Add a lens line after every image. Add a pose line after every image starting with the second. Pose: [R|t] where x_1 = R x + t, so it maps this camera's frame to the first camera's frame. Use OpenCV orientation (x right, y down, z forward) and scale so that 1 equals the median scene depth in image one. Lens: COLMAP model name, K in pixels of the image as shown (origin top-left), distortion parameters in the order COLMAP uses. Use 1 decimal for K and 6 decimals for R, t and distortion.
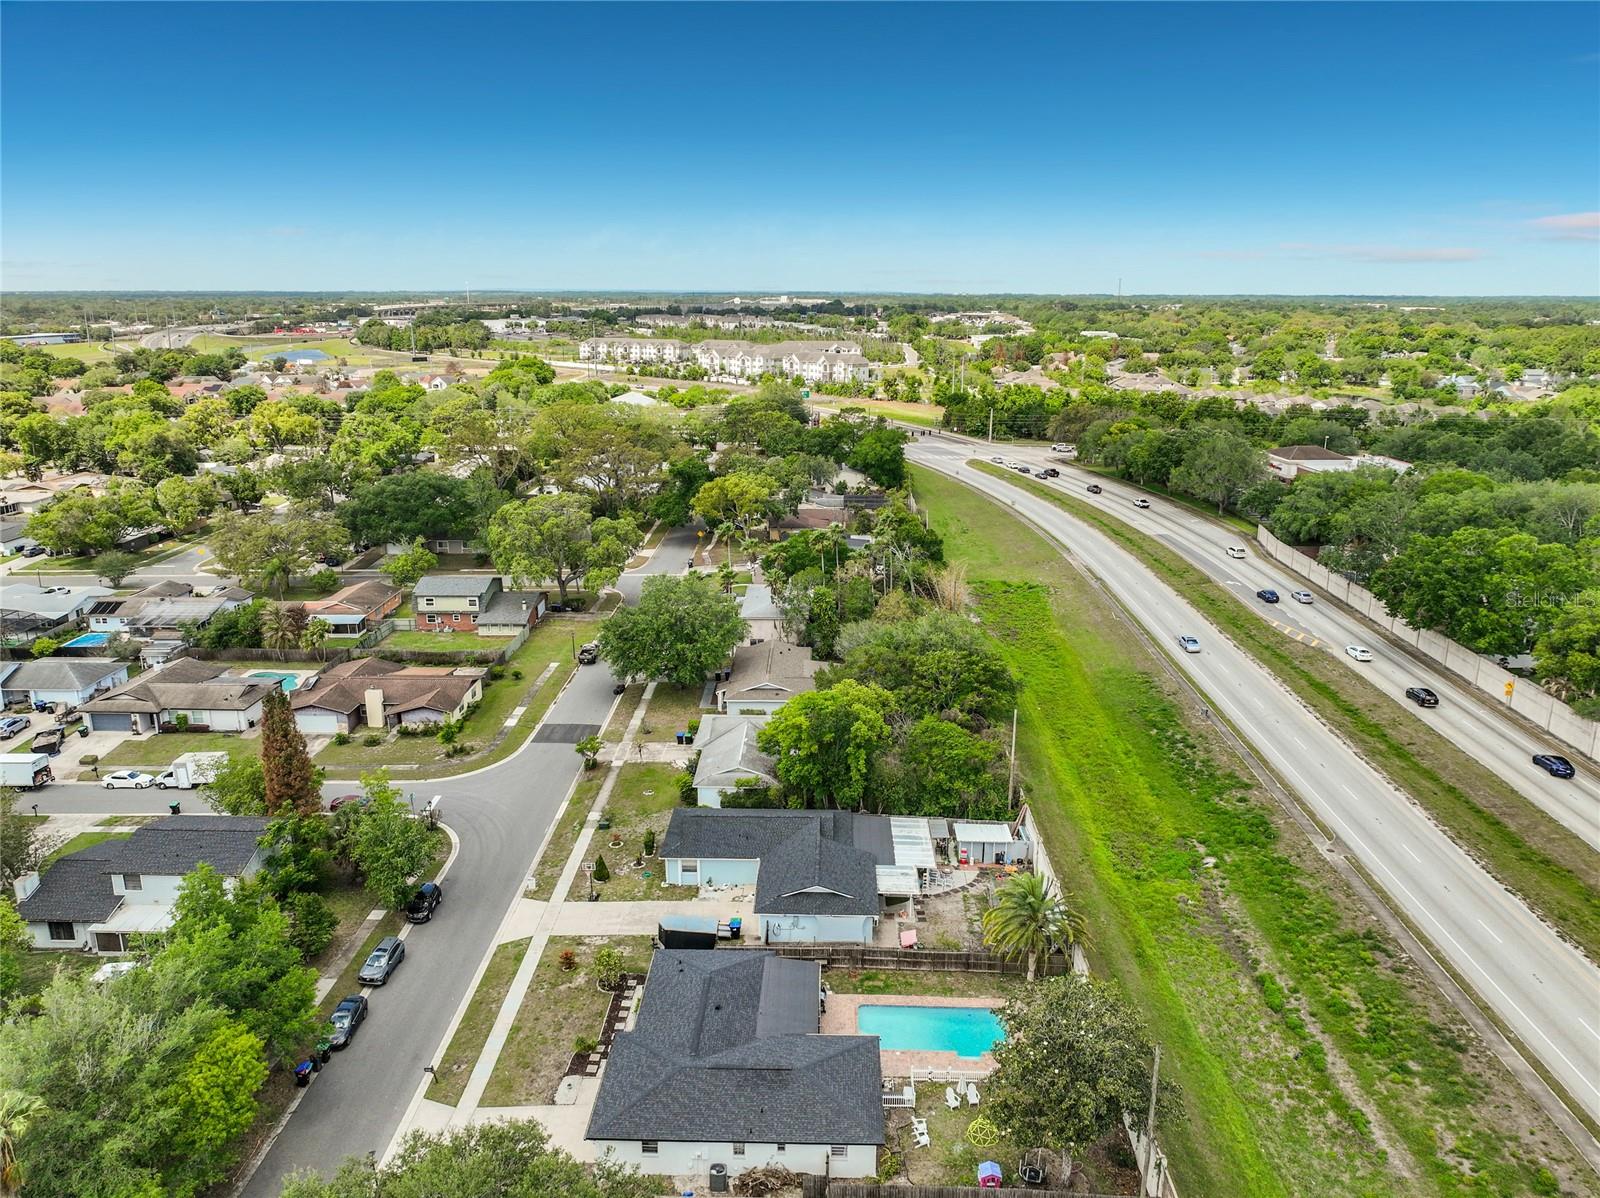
lens RADIAL K [[1249.8, 0, 799.4], [0, 1249.8, 598.0], [0, 0, 1]] dist [0.006587, 0.003362]
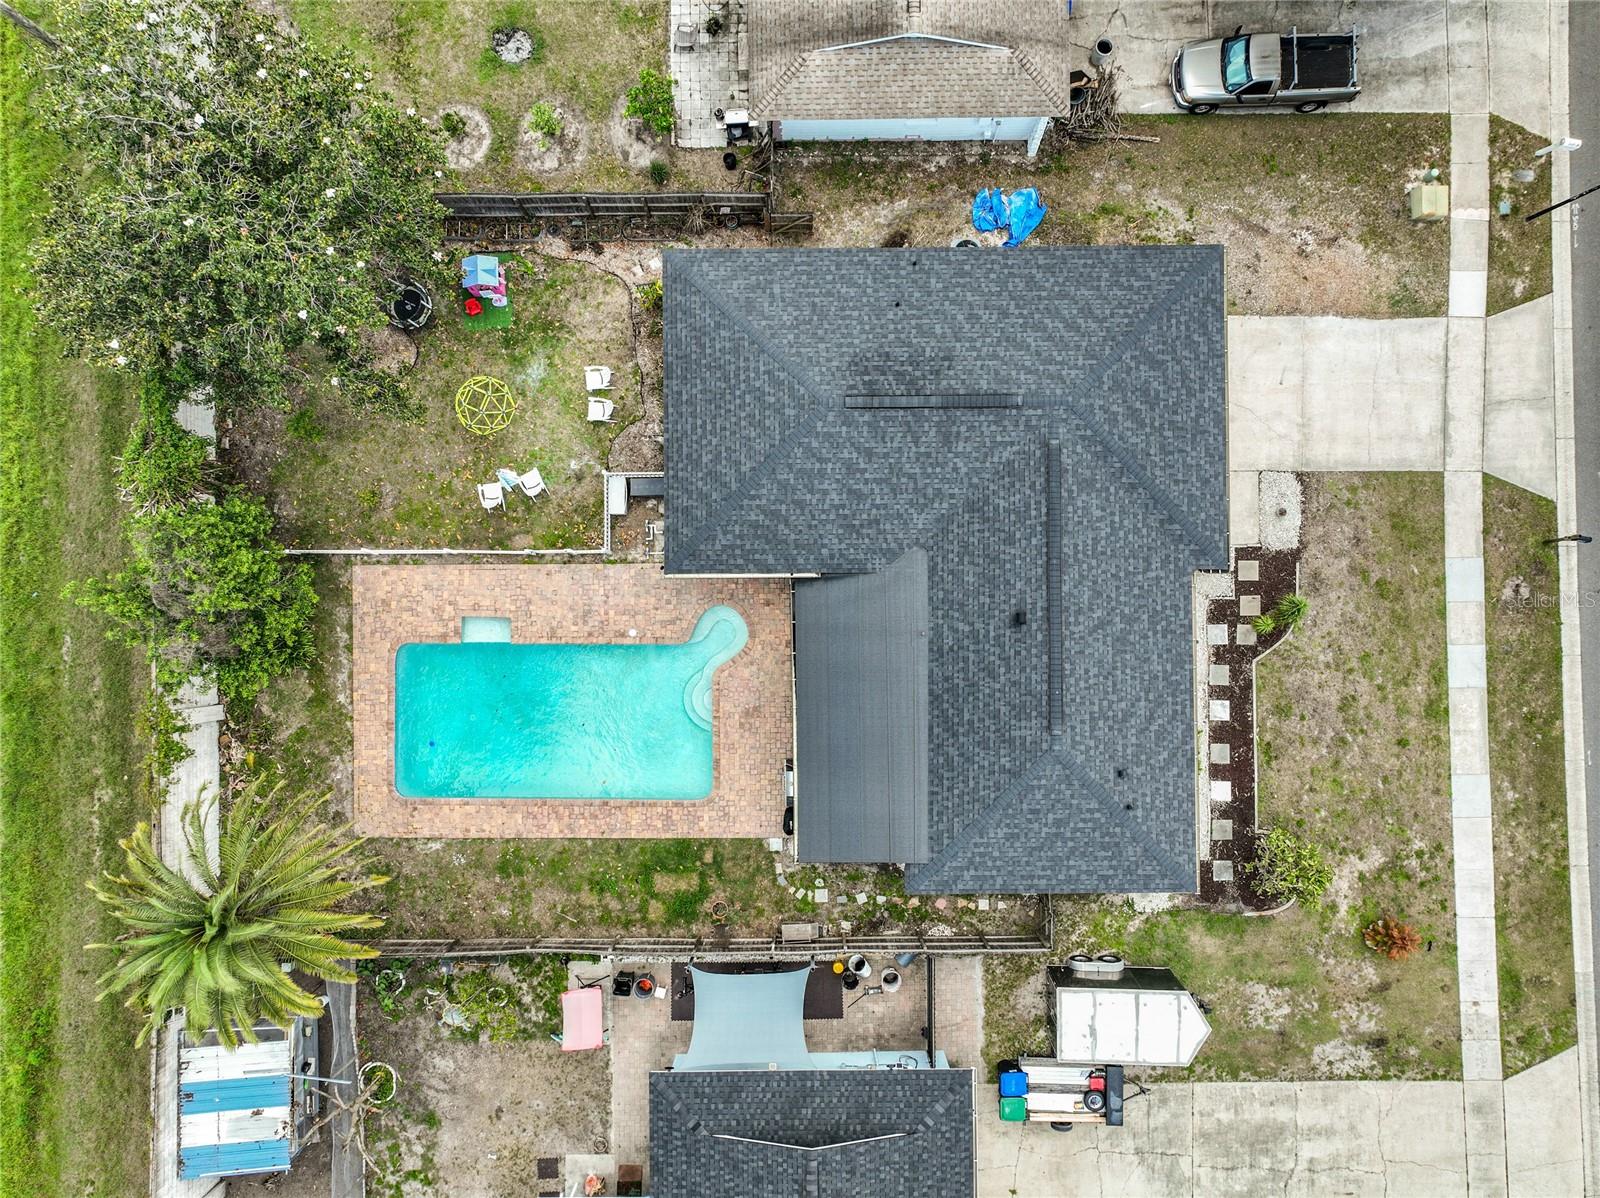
lens RADIAL K [[1111.5, 0, 800.8], [0, 1111.5, 632.7], [0, 0, 1]] dist [-0.002904, 0.033626]
pose [[-0.999313, 0.037006, -0.002032, 0.013455], [-0.010741, -0.236715, 0.971520, -0.055053], [0.035471, 0.970874, 0.236950, 0.860491]]
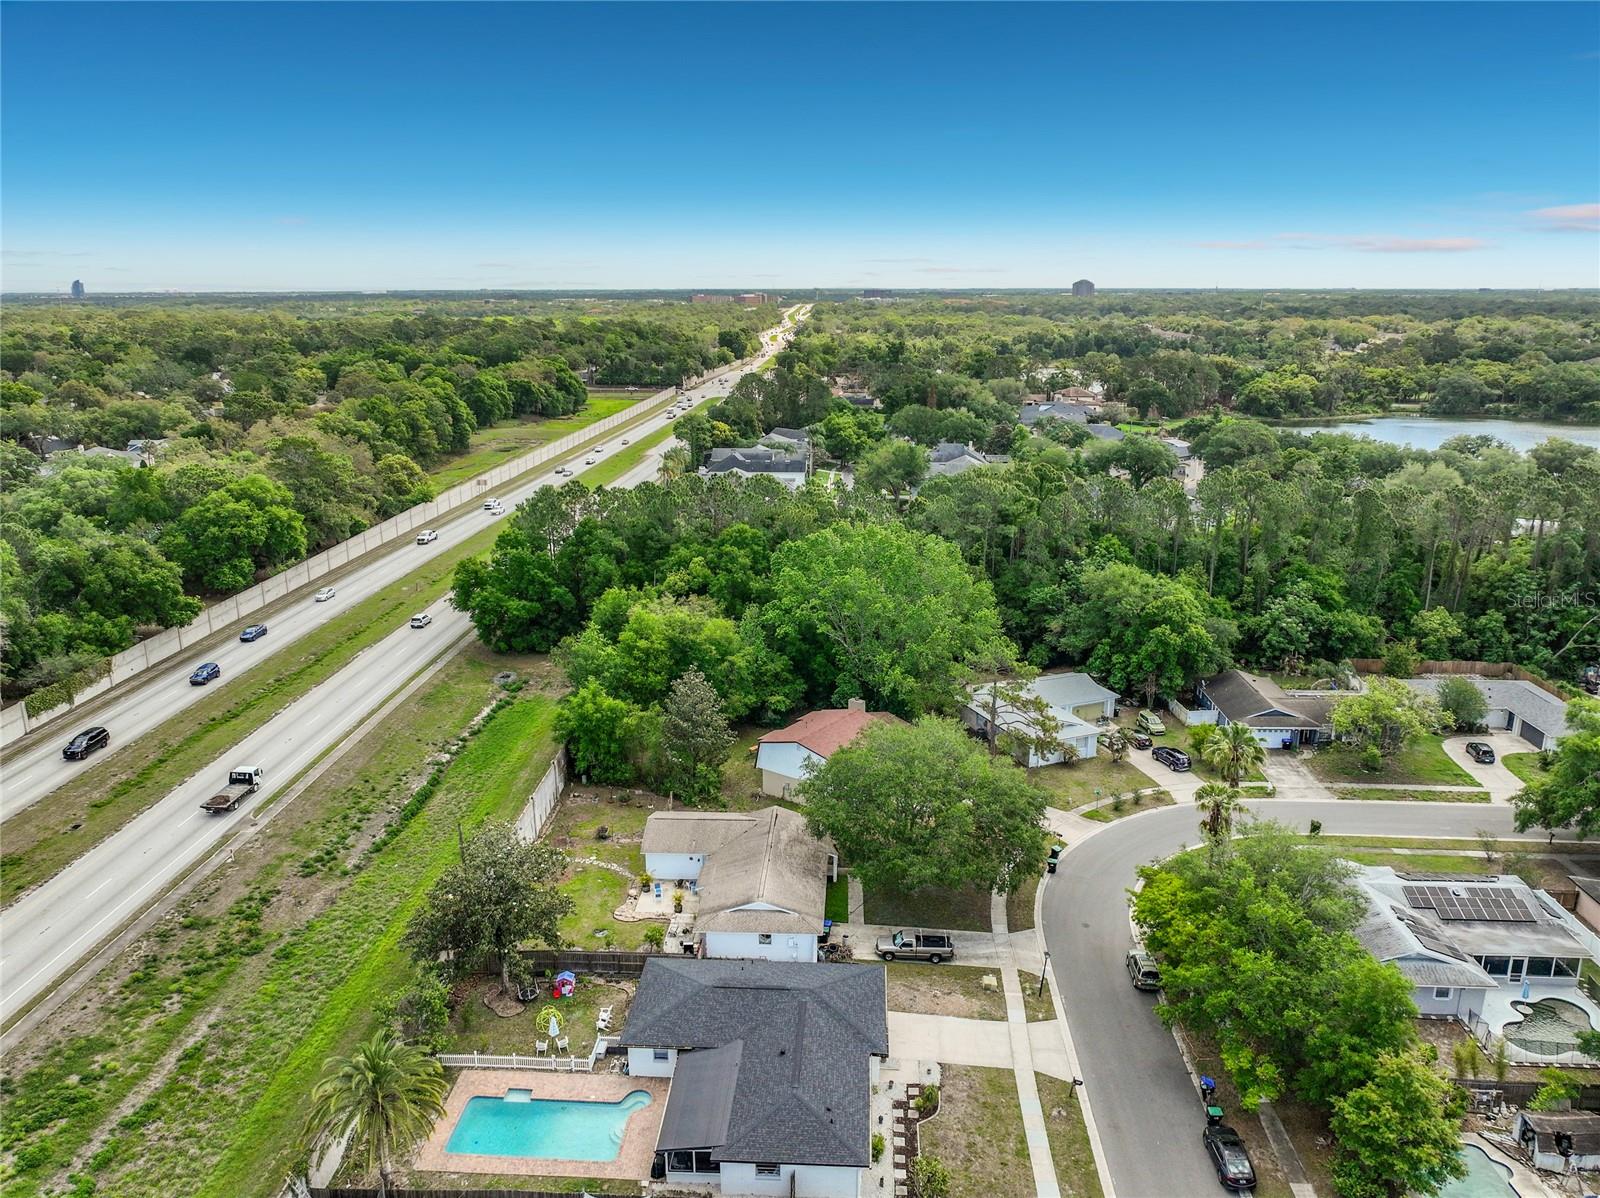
lens RADIAL K [[1129.5, 0, 797.5], [0, 1129.5, 561.9], [0, 0, 1]] dist [0.039891, 0.004431]
pose [[-0.999655, -0.001042, 0.026248, -0.093176], [0.011408, 0.882843, 0.469530, -0.377417], [-0.023662, 0.469667, -0.882526, 1.497048]]
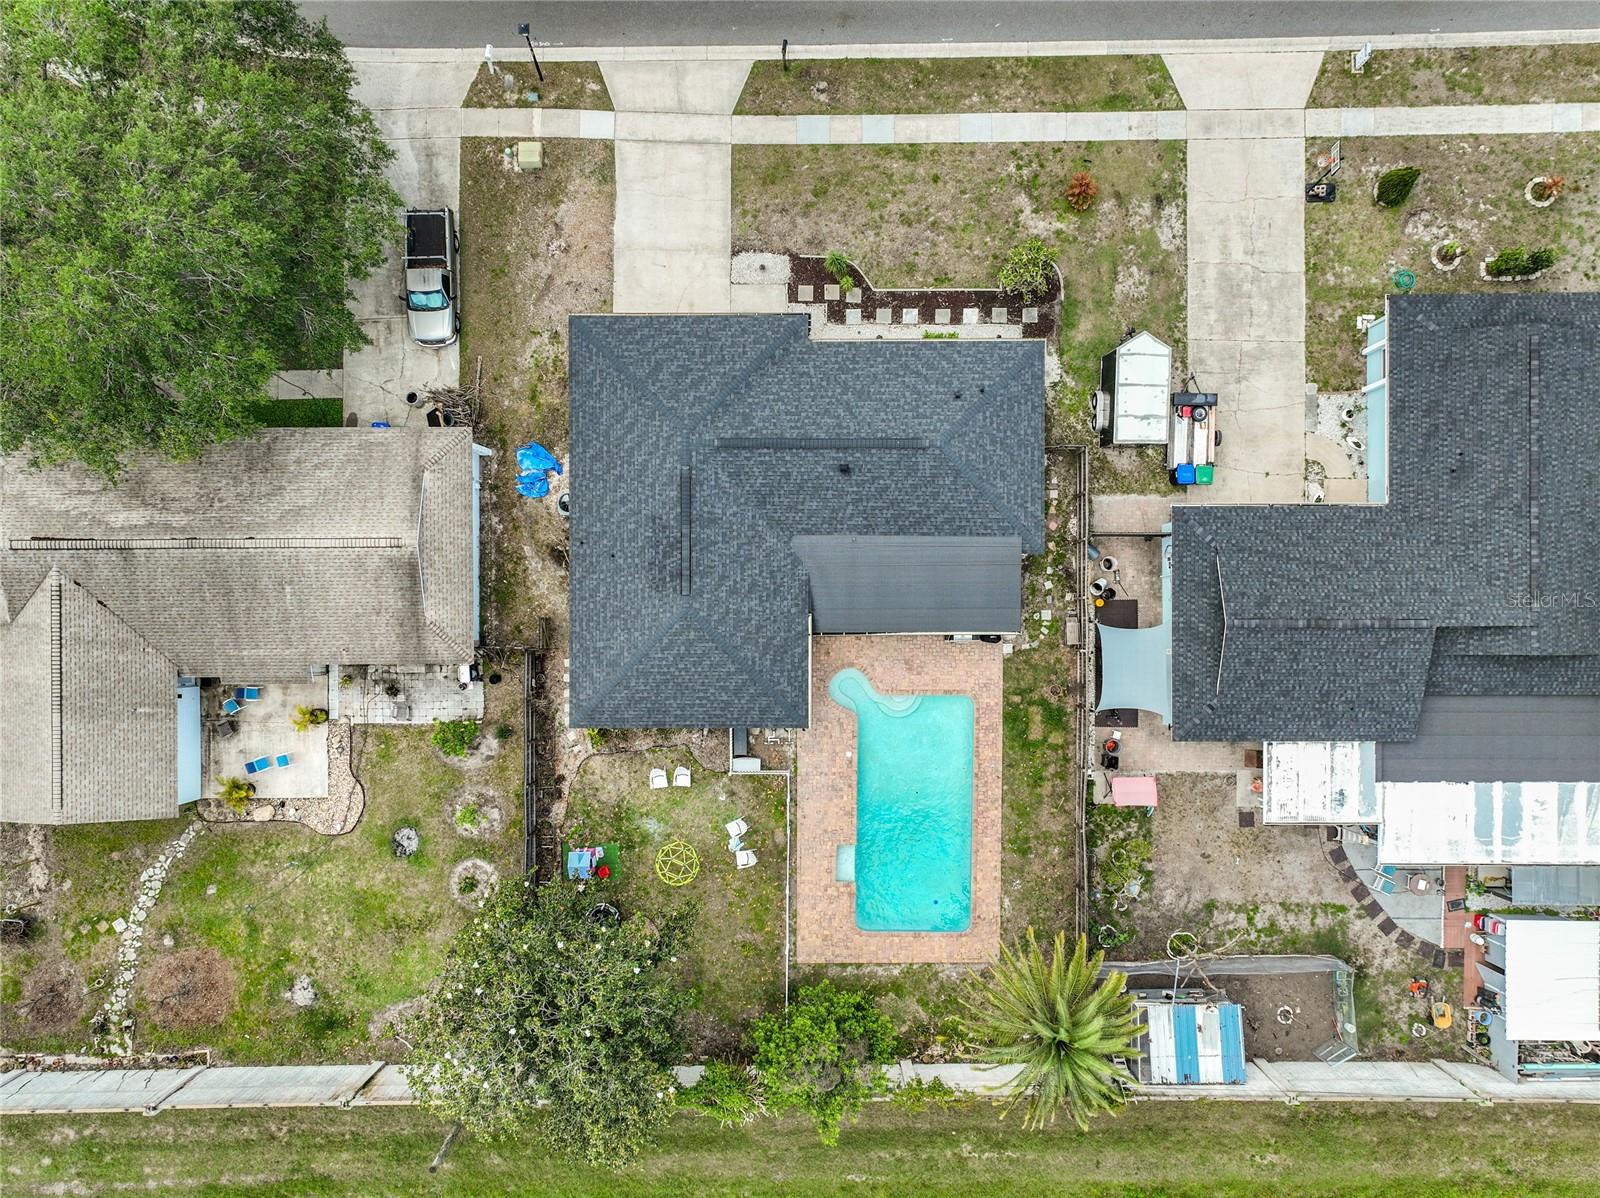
lens RADIAL K [[1135.9, 0, 802.5], [0, 1135.9, 637.7], [0, 0, 1]] dist [0.010775, 0.000753]
pose [[0.029234, 0.999571, 0.001575, 0.015412], [-0.238847, 0.005456, 0.971042, -0.197685], [0.970617, -0.028763, 0.238904, 0.800099]]
